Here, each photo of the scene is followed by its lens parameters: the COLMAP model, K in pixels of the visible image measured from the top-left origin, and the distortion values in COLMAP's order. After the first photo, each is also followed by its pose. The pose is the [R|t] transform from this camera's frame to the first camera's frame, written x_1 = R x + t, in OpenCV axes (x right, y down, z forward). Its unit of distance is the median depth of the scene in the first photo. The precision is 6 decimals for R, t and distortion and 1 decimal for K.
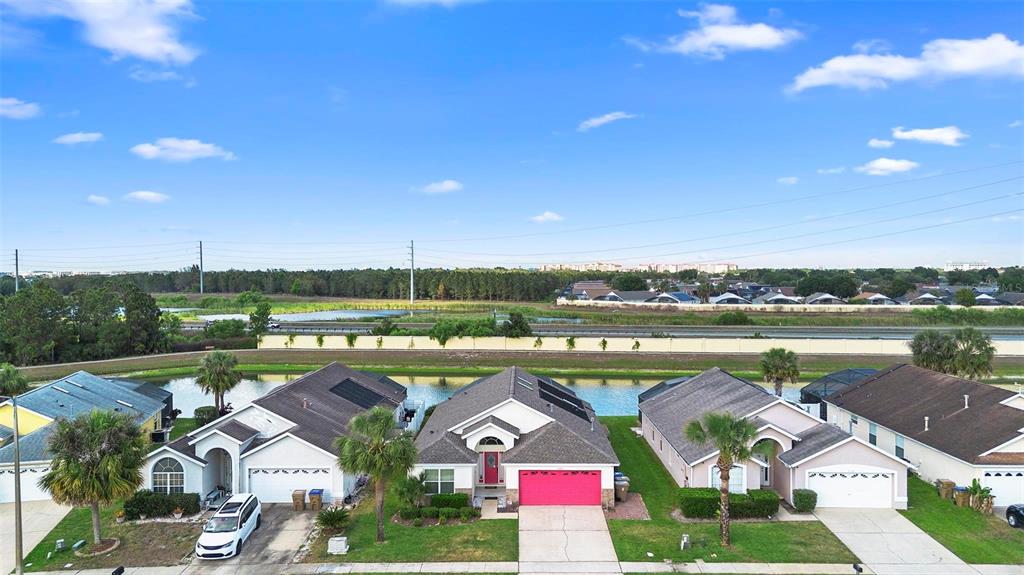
lens RADIAL K [[756.4, 0, 512.0], [0, 756.4, 287.5], [0, 0, 1]] dist [0.103770, -0.123626]
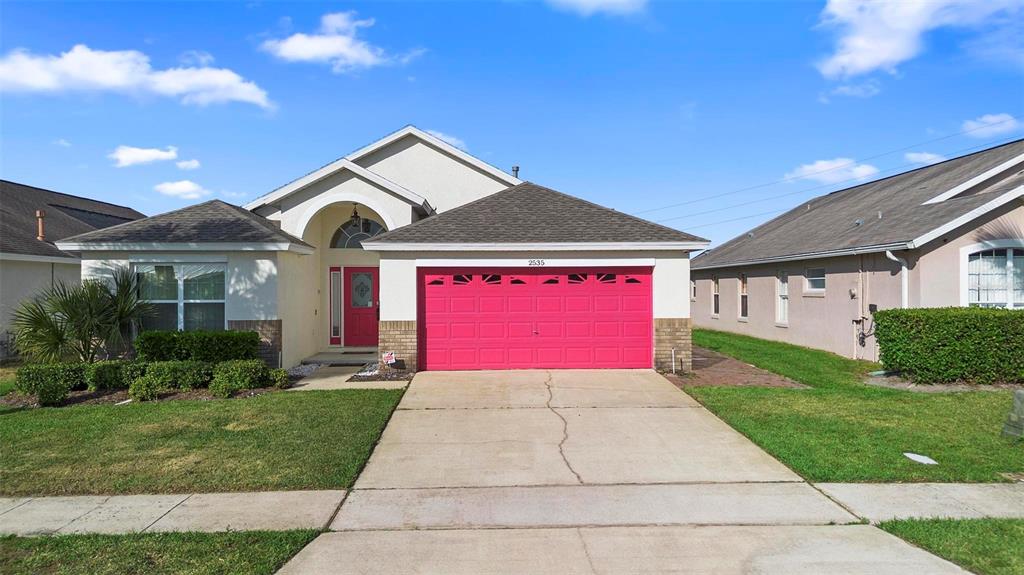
lens RADIAL K [[756.4, 0, 512.0], [0, 756.4, 287.5], [0, 0, 1]] dist [0.103770, -0.123626]
pose [[0.999246, -0.005358, 0.038443, 0.037441], [0.006261, 0.999707, -0.023391, 0.247380], [-0.038306, 0.023614, 0.998987, 0.628598]]
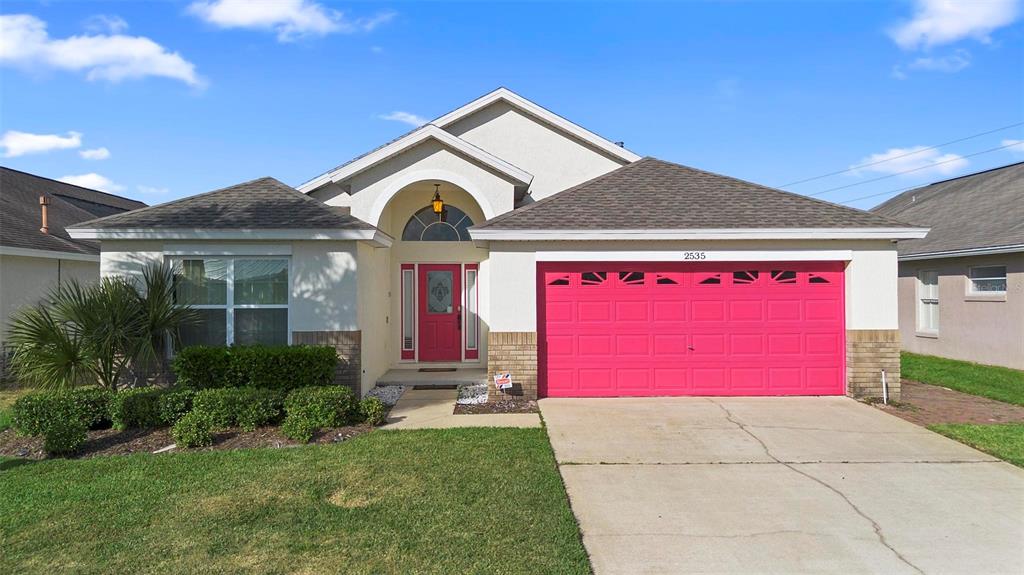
lens RADIAL K [[756.4, 0, 512.0], [0, 756.4, 287.5], [0, 0, 1]] dist [0.103770, -0.123626]
pose [[0.999245, -0.004386, 0.038599, -0.009457], [0.005455, 0.999603, -0.027626, 0.245950], [-0.038463, 0.027816, 0.998873, 0.709199]]
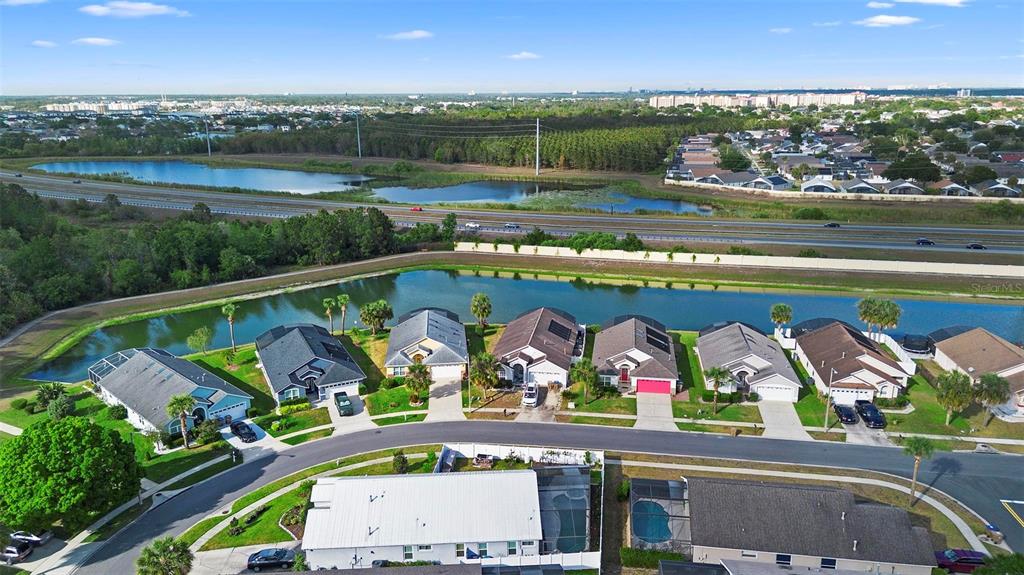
lens RADIAL K [[756.4, 0, 512.0], [0, 756.4, 287.5], [0, 0, 1]] dist [0.103770, -0.123626]
pose [[0.990373, 0.036555, -0.133507, -0.072782], [-0.005373, 0.973926, 0.226804, -0.592008], [0.138317, -0.223903, 0.964746, -1.339939]]
